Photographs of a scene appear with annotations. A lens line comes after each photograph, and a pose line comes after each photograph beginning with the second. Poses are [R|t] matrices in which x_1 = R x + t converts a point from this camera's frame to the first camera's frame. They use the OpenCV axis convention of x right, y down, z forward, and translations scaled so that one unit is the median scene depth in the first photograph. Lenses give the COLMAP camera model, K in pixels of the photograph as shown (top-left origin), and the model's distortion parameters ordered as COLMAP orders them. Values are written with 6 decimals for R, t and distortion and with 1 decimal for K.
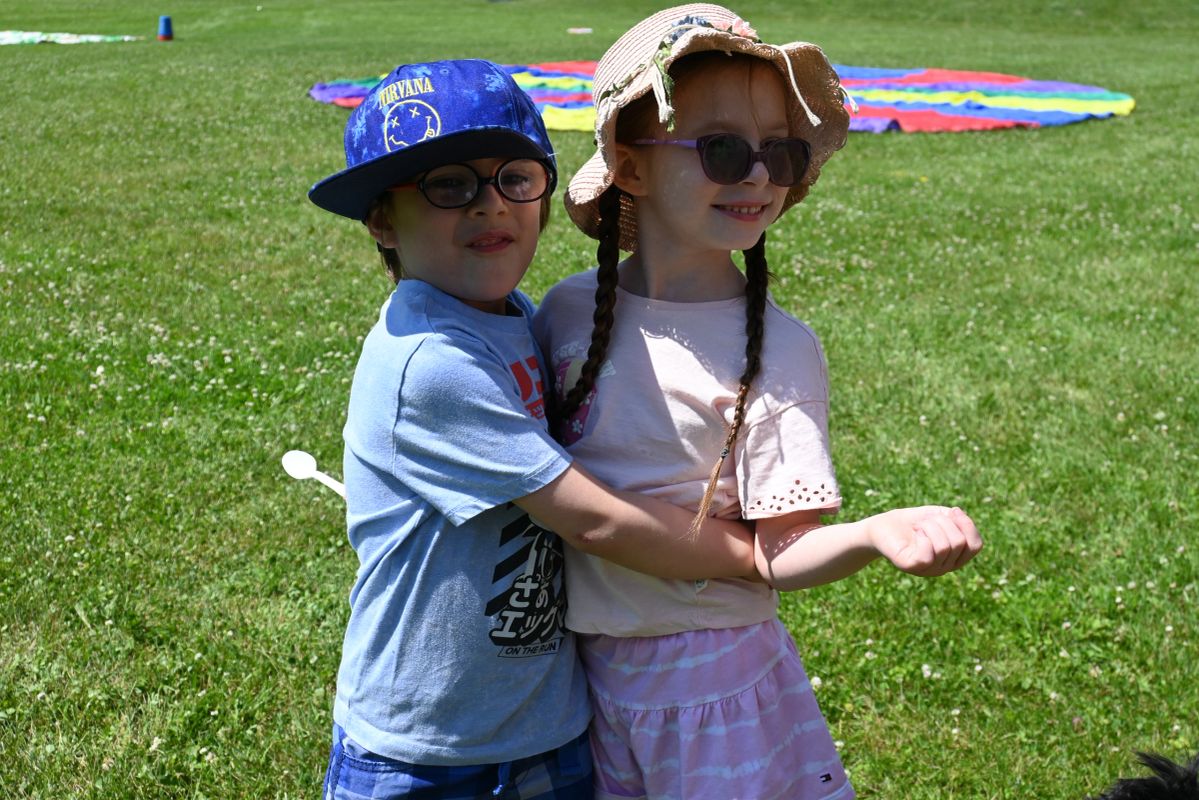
lens RADIAL K [[1568.4, 0, 599.1], [0, 1568.4, 401.6], [0, 0, 1]] dist [0.077871, 0.000000]
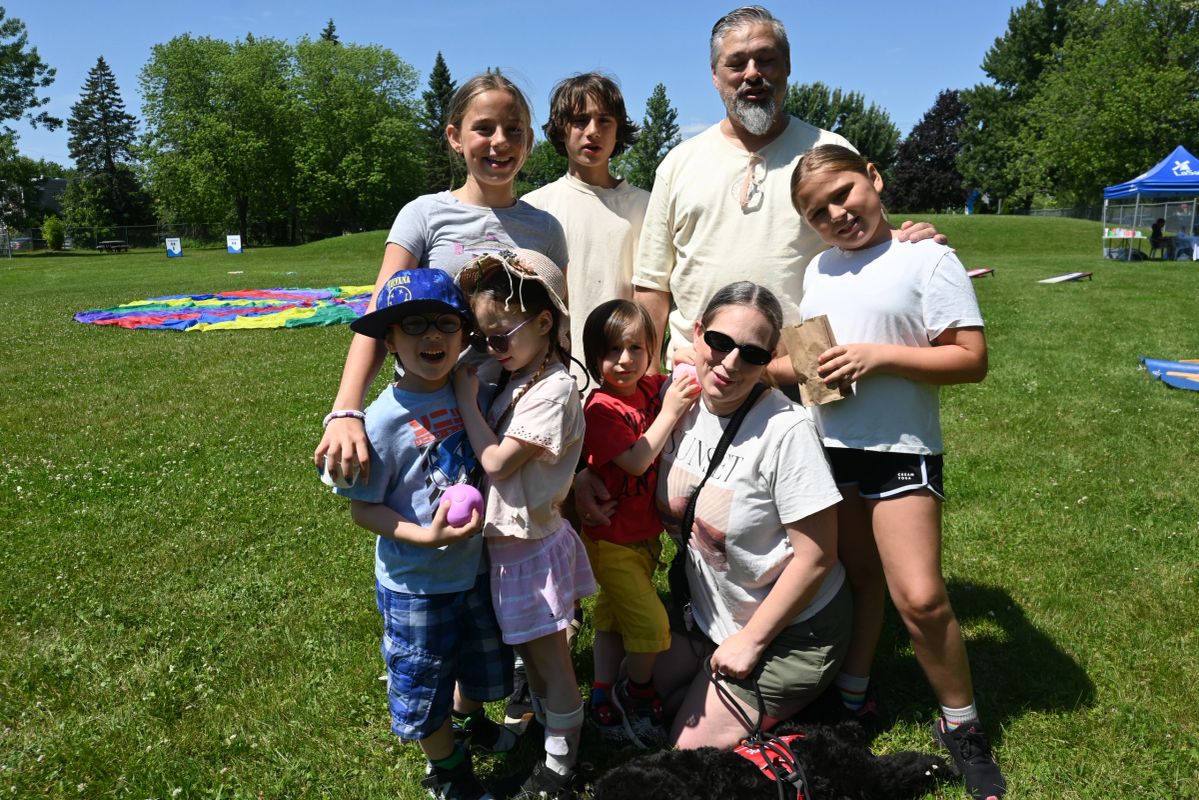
lens RADIAL K [[938.0, 0, 591.6], [0, 938.0, 402.2], [0, 0, 1]] dist [-0.006513, 0.011683]
pose [[0.920455, -0.099831, 0.377885, -0.136521], [0.132914, 0.989159, -0.062434, 0.031567], [-0.367555, 0.107694, 0.923745, -0.107857]]
